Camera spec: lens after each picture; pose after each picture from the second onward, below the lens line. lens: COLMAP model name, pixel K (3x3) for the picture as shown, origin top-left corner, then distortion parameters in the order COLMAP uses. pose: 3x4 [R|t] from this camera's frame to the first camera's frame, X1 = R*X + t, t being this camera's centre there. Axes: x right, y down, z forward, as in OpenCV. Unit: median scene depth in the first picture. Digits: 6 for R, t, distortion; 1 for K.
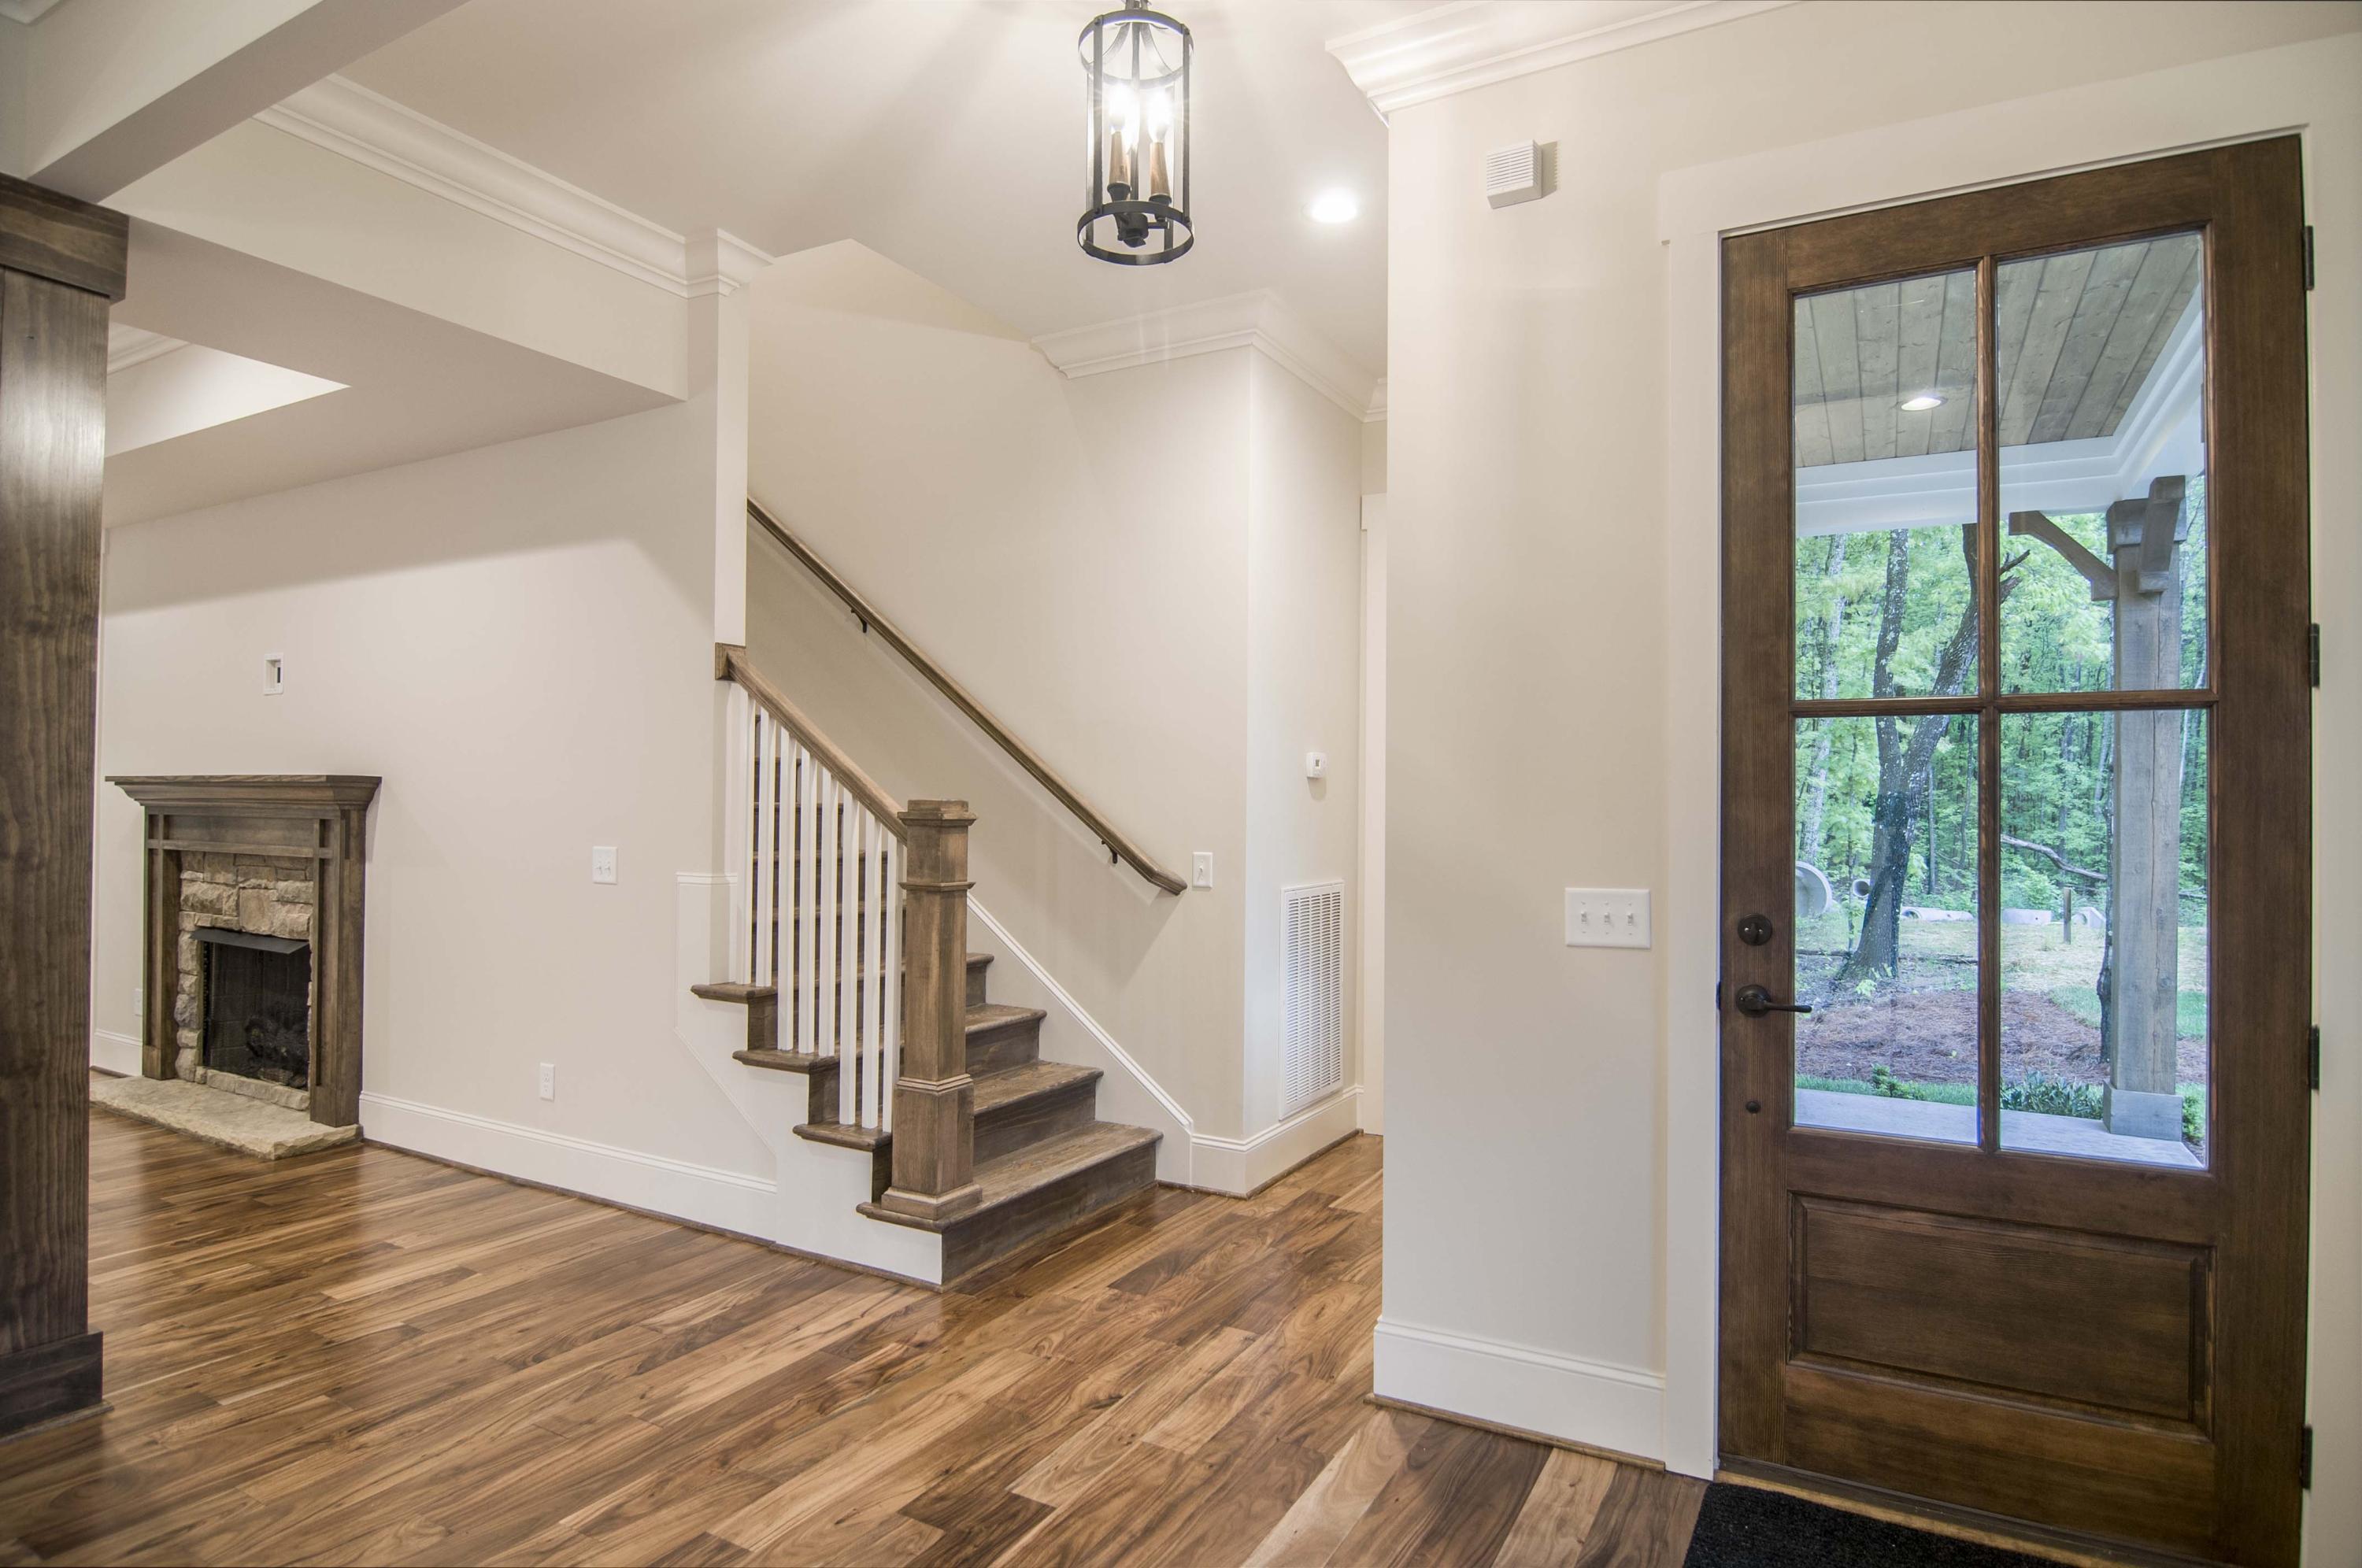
lens RADIAL K [[1280.6, 0, 1182.4], [0, 1280.6, 784.7], [0, 0, 1]] dist [-0.007702, -0.010114]
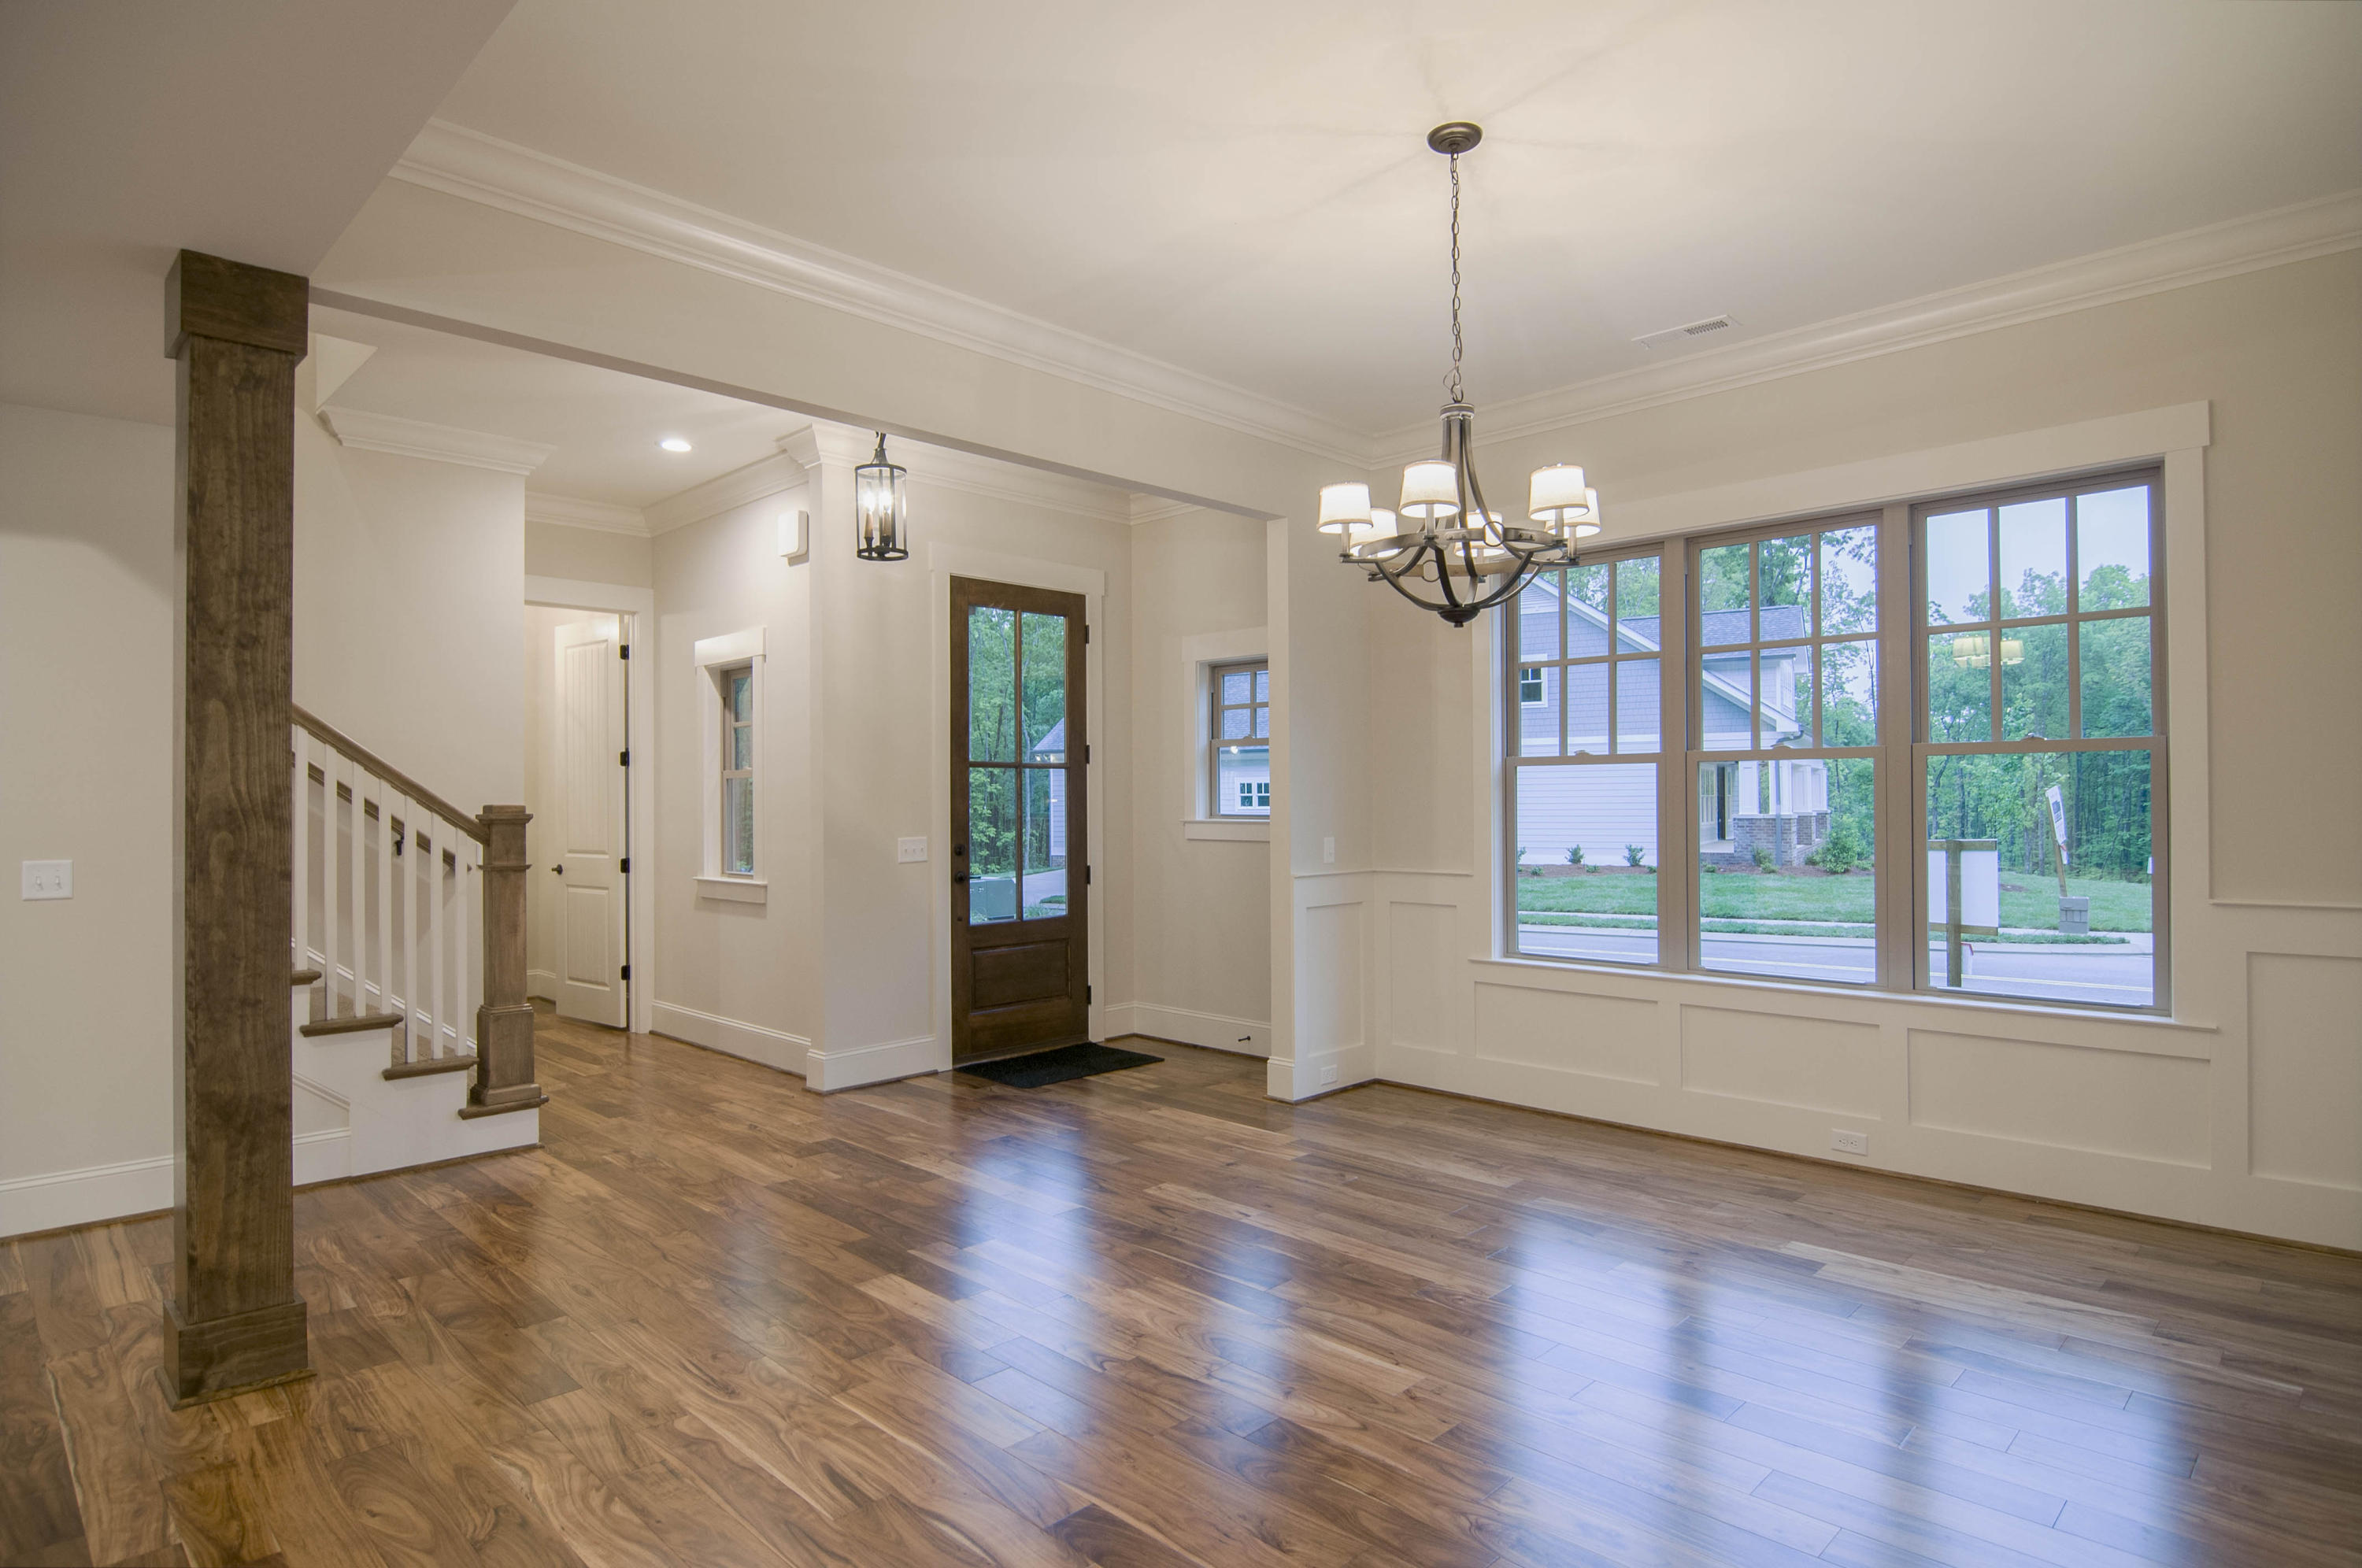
lens RADIAL K [[1280.6, 0, 1181.4], [0, 1280.6, 787.3], [0, 0, 1]] dist [-0.007702, -0.010114]
pose [[0.259596, 0.001223, 0.965716, -1.889949], [0.002971, 0.999993, -0.002065, -0.004500], [-0.965713, 0.003405, 0.259591, -0.096196]]
